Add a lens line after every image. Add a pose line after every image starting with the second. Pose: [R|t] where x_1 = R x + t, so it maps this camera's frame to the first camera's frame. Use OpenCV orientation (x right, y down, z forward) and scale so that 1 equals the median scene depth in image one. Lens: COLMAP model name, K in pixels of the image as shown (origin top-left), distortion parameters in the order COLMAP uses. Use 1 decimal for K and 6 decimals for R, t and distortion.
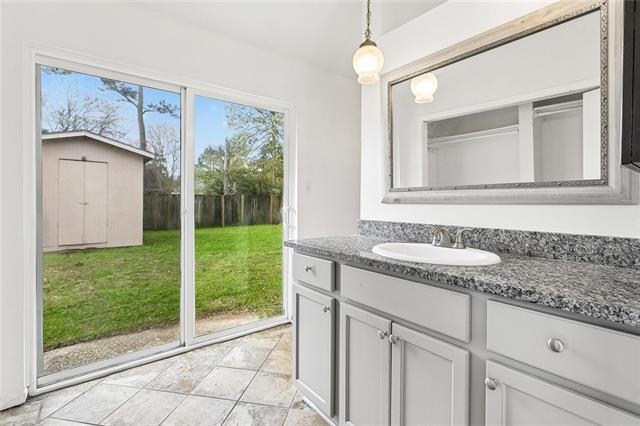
lens RADIAL K [[301.8, 0, 323.5], [0, 301.8, 210.3], [0, 0, 1]] dist [0.002836, -0.000747]
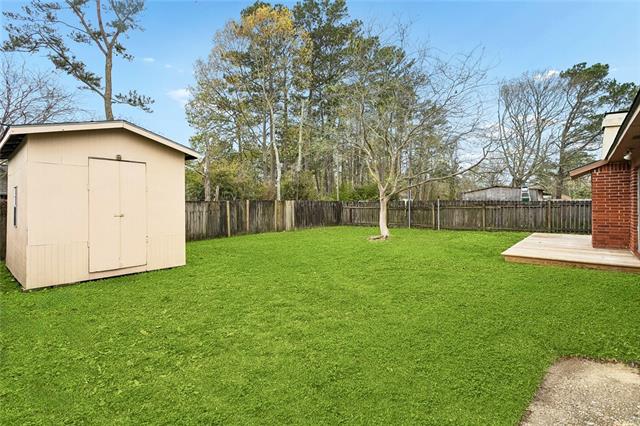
lens RADIAL K [[301.8, 0, 318.2], [0, 301.8, 210.6], [0, 0, 1]] dist [0.002836, -0.000747]
pose [[0.983828, -0.014496, 0.178527, -0.227511], [0.015857, 0.999855, -0.006198, -0.011859], [-0.178411, 0.008929, 0.983915, 0.080984]]
